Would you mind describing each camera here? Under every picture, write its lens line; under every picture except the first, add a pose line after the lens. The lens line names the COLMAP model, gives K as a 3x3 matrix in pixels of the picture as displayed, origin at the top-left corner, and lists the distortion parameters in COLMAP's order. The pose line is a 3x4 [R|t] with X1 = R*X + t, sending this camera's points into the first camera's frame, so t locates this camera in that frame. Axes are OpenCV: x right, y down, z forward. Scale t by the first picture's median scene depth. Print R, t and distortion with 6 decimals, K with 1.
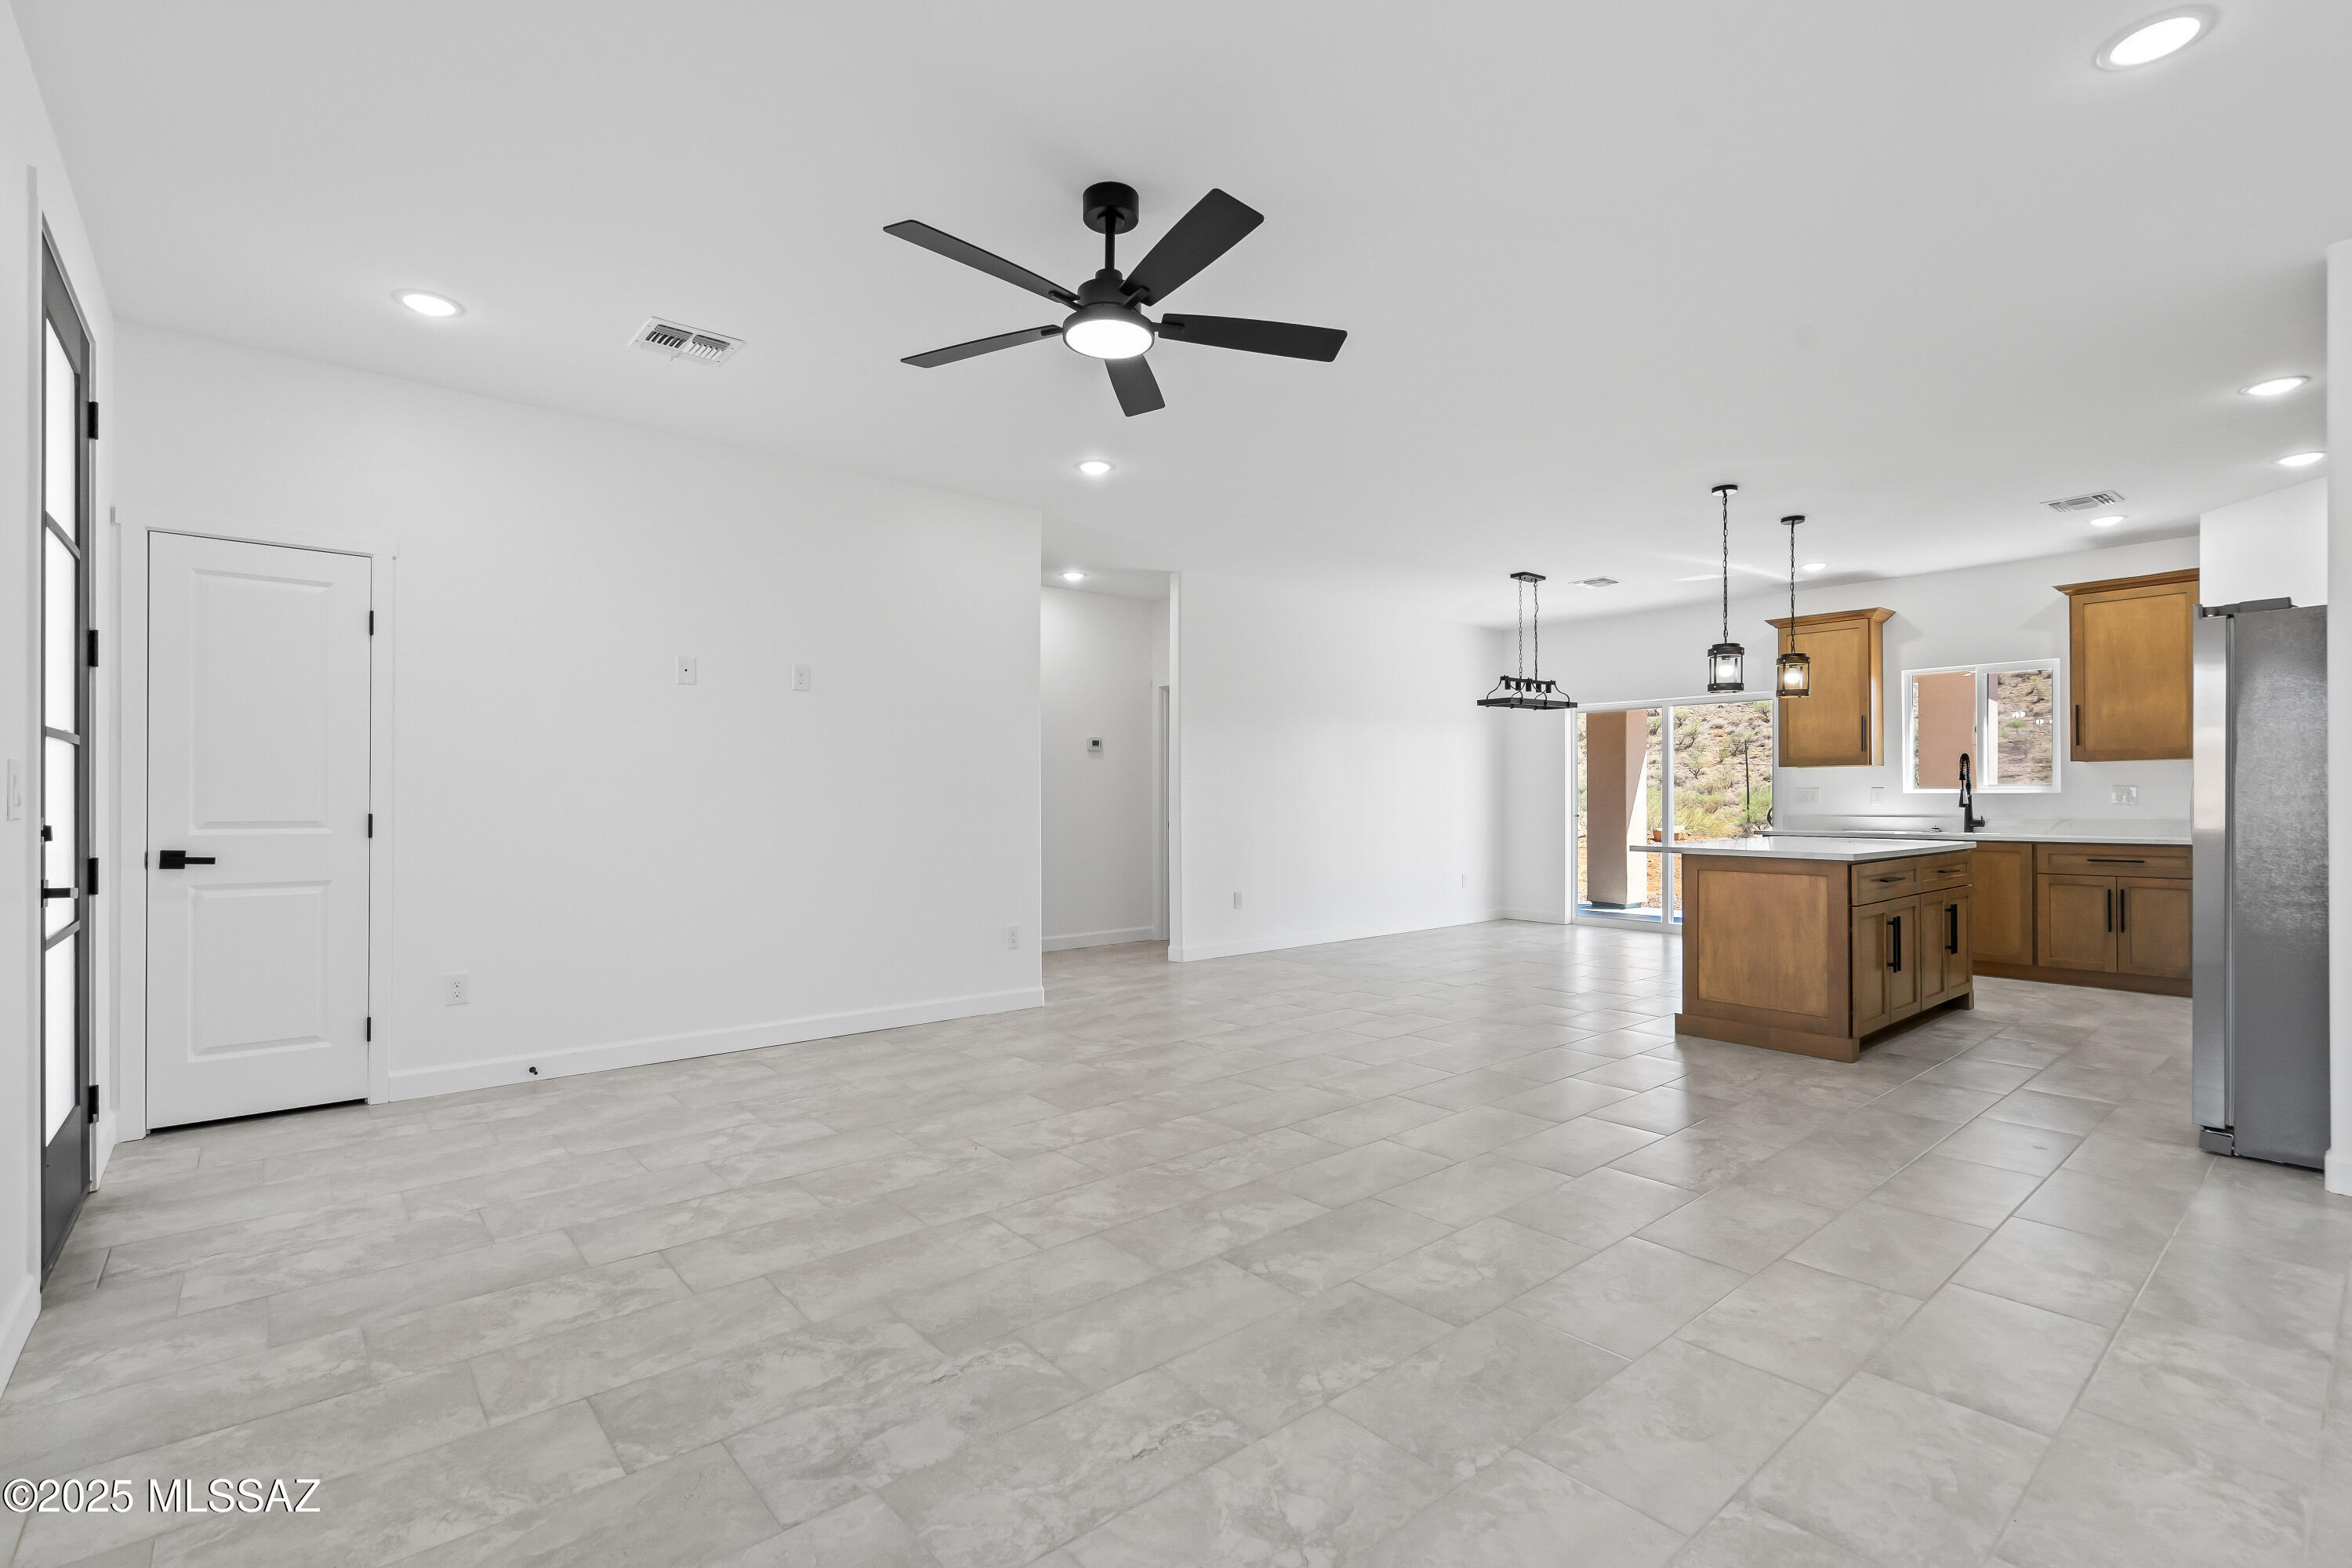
lens RADIAL K [[1072.5, 0, 1169.0], [0, 1072.5, 799.5], [0, 0, 1]] dist [-0.000897, 0.000732]
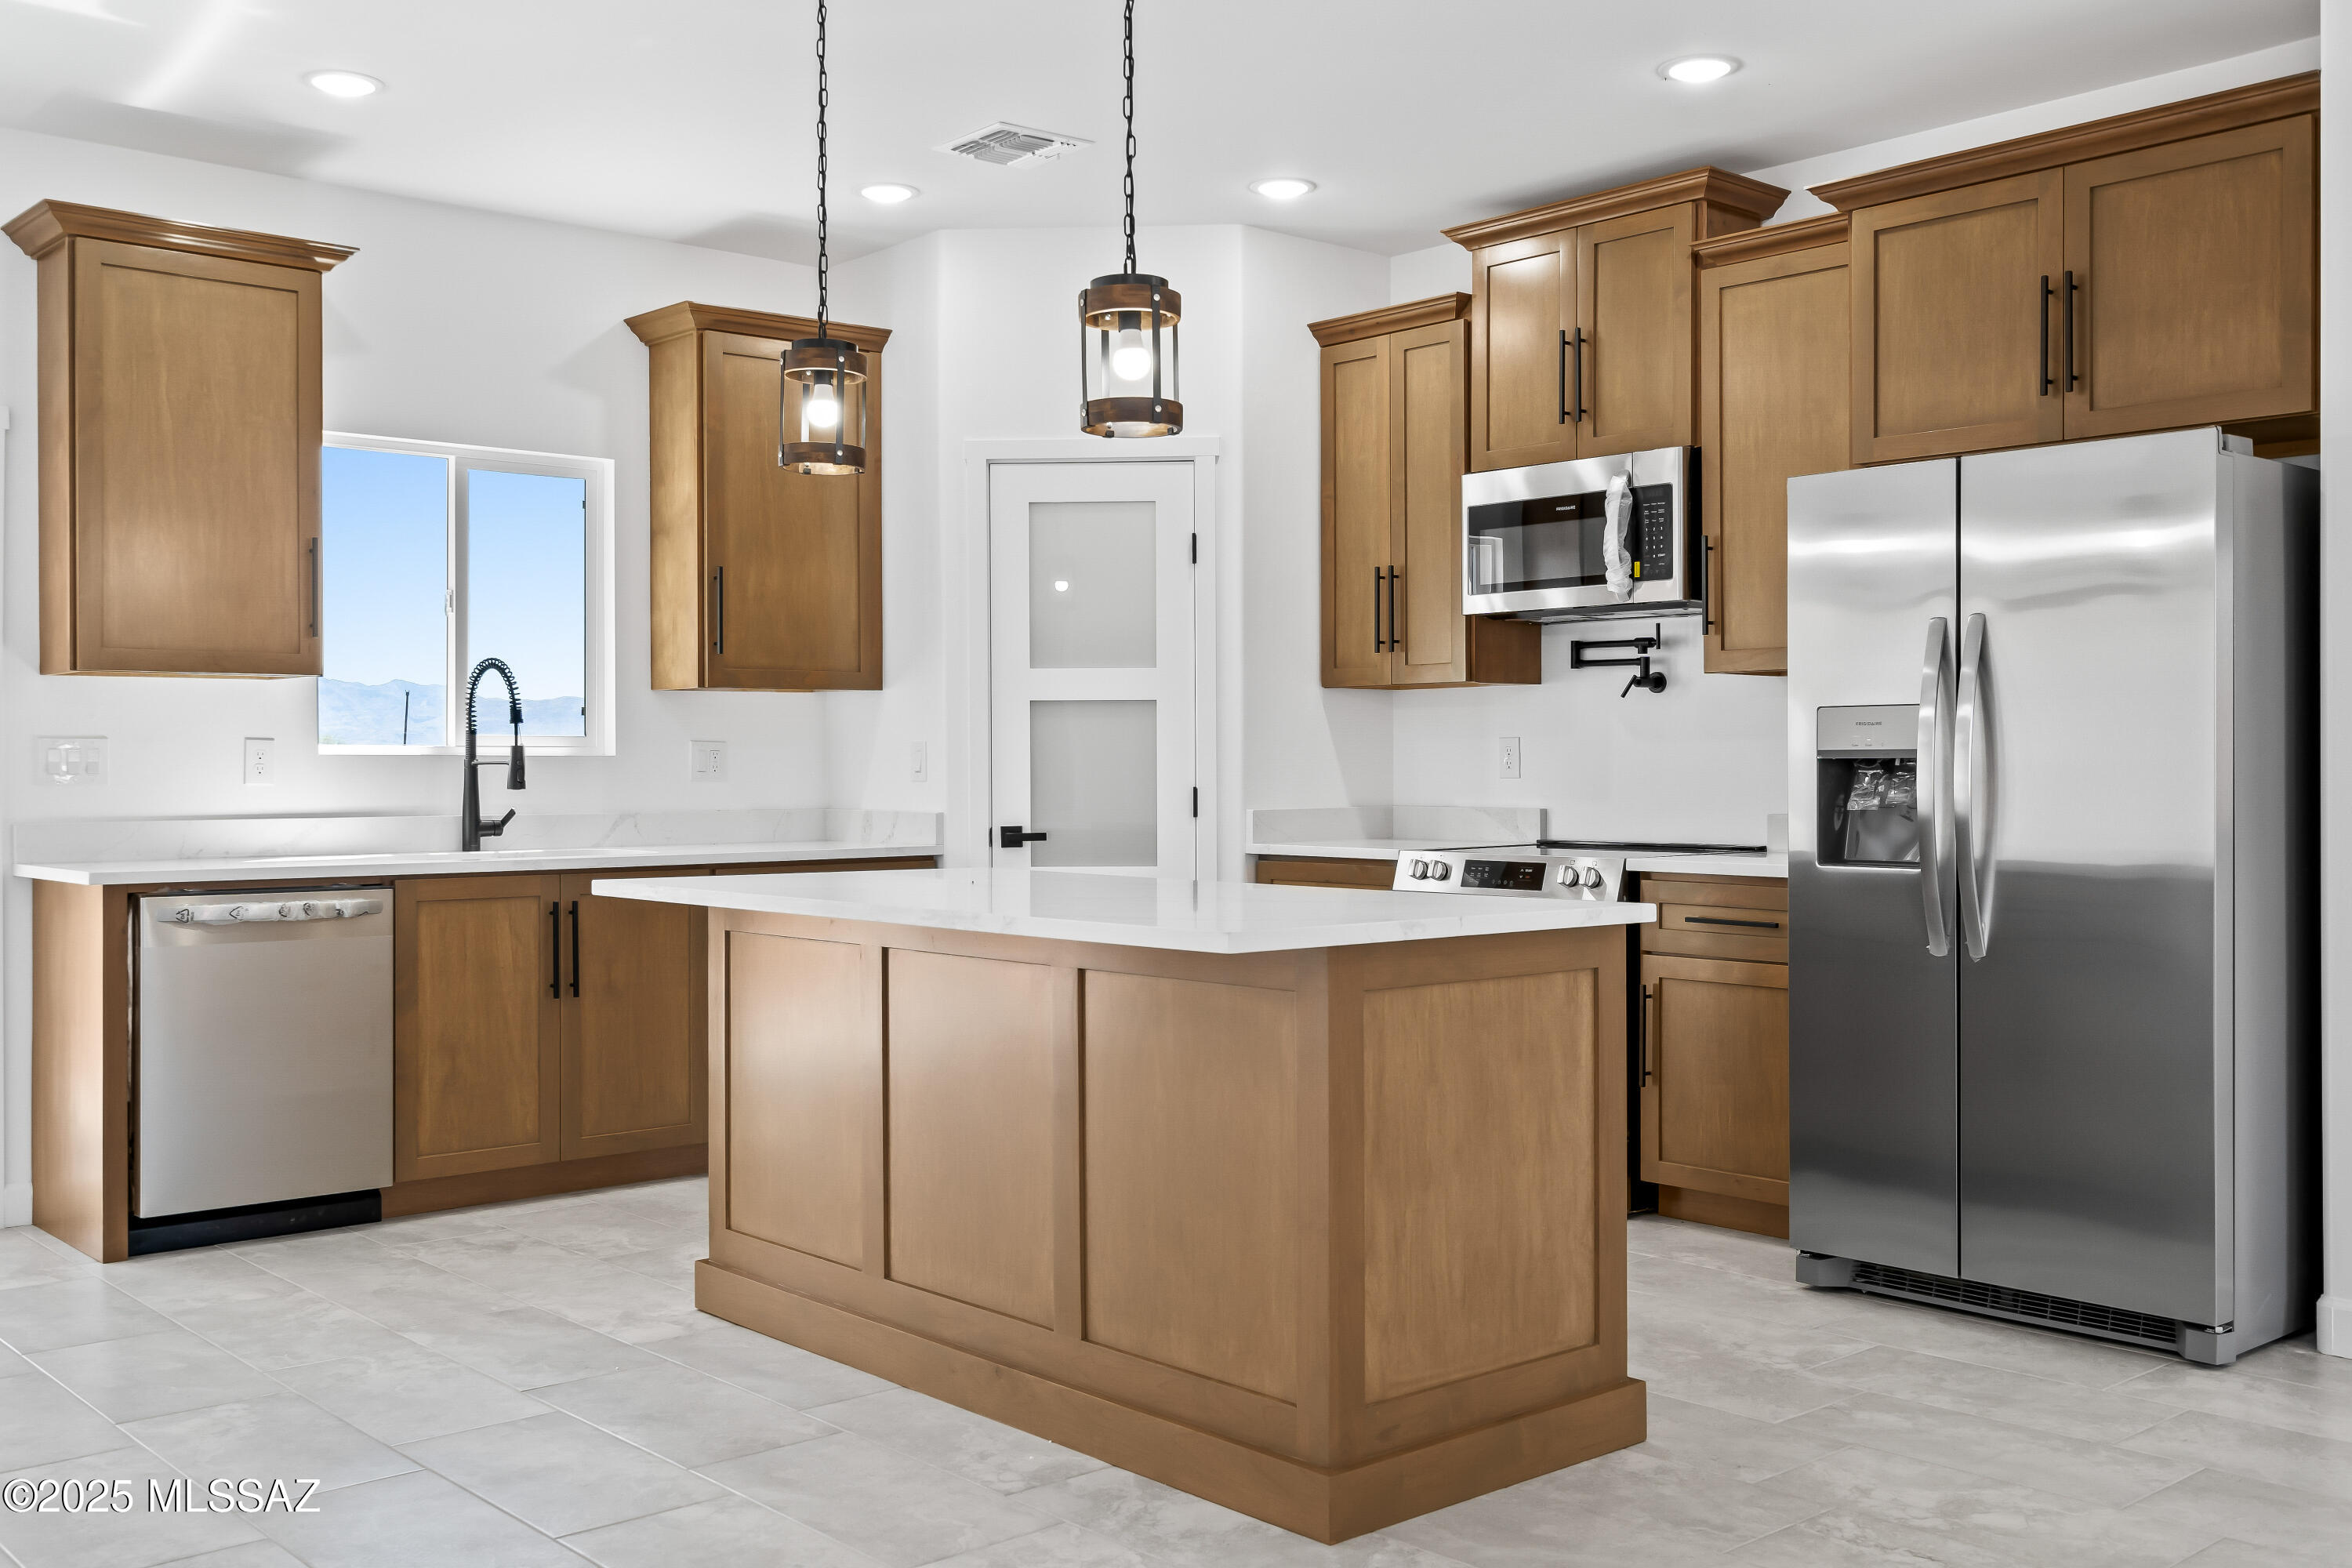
lens RADIAL K [[2208.3, 0, 1176.0], [0, 2208.3, 784.0], [0, 0, 1]] dist [0.002526, -0.003725]
pose [[-0.021014, -0.005388, 0.999765, -0.111286], [0.004119, 0.999977, 0.005476, 0.001472], [-0.999771, 0.004234, -0.020992, 0.822200]]
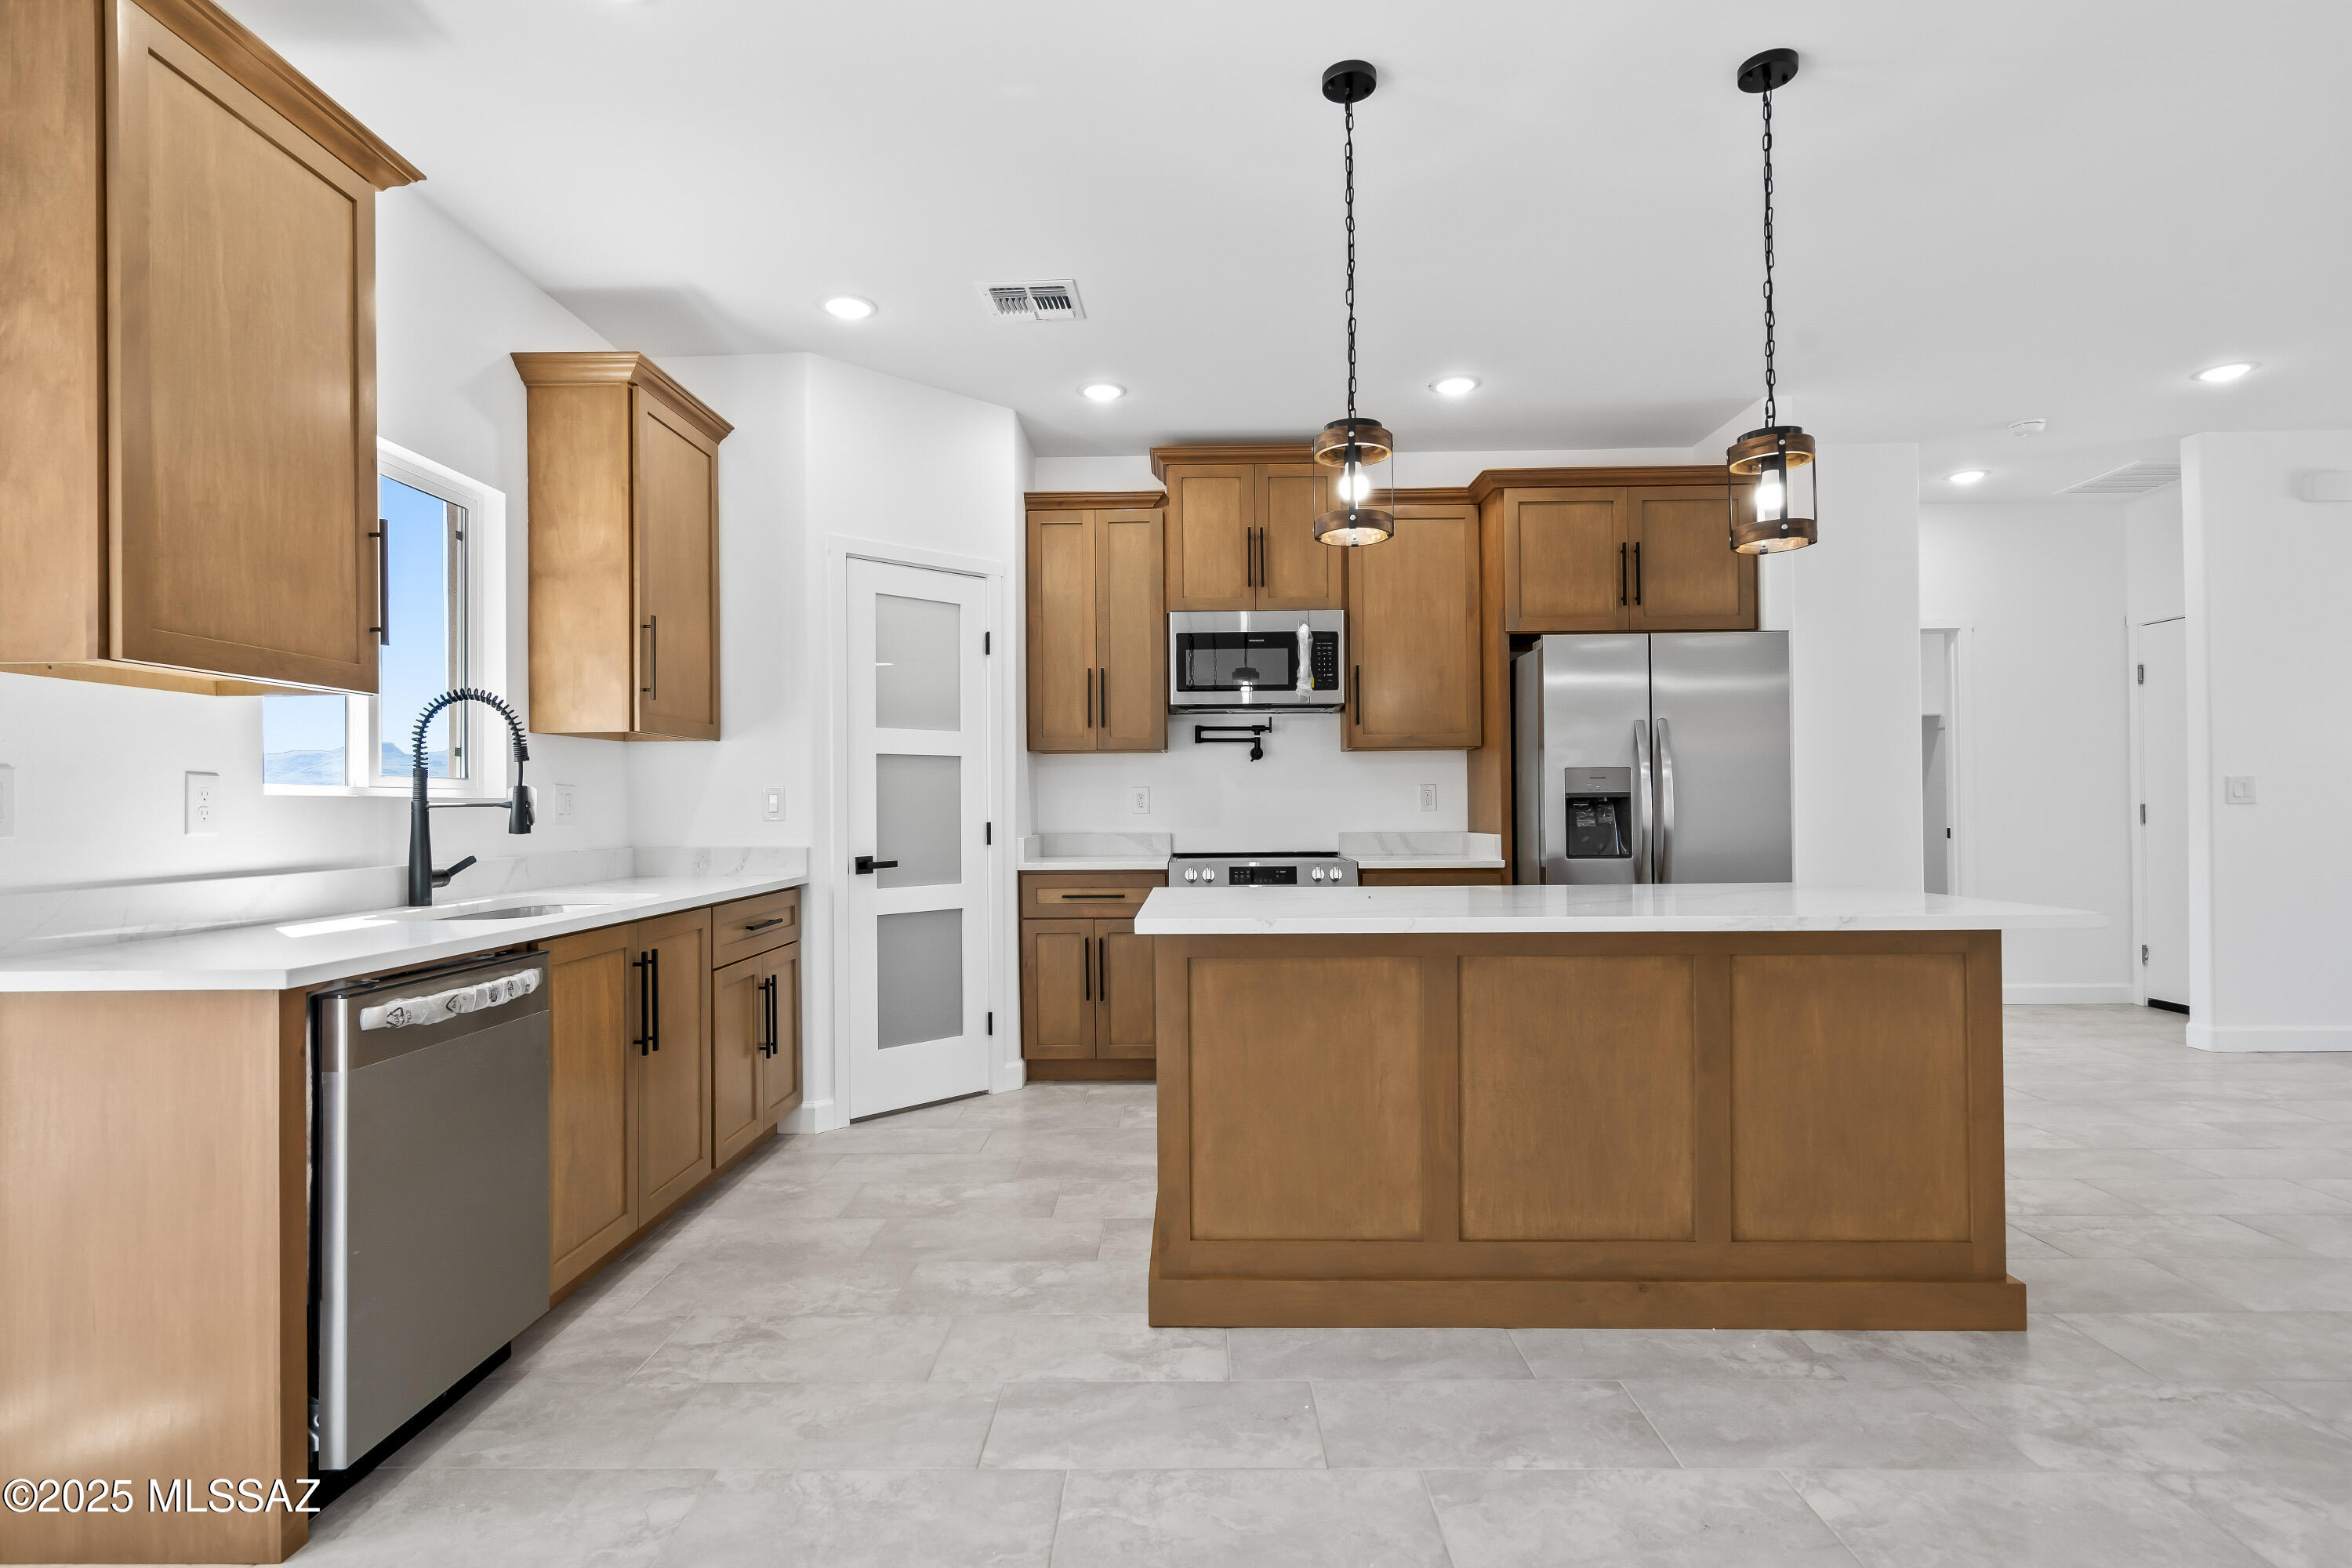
lens RADIAL K [[1178.5, 0, 1169.3], [0, 1178.5, 794.4], [0, 0, 1]] dist [0.003385, 0.000905]
pose [[-0.751412, 0.016894, 0.659617, 0.325612], [0.012574, 0.999857, -0.011284, 0.000923], [-0.659714, -0.000185, -0.751517, 1.243479]]
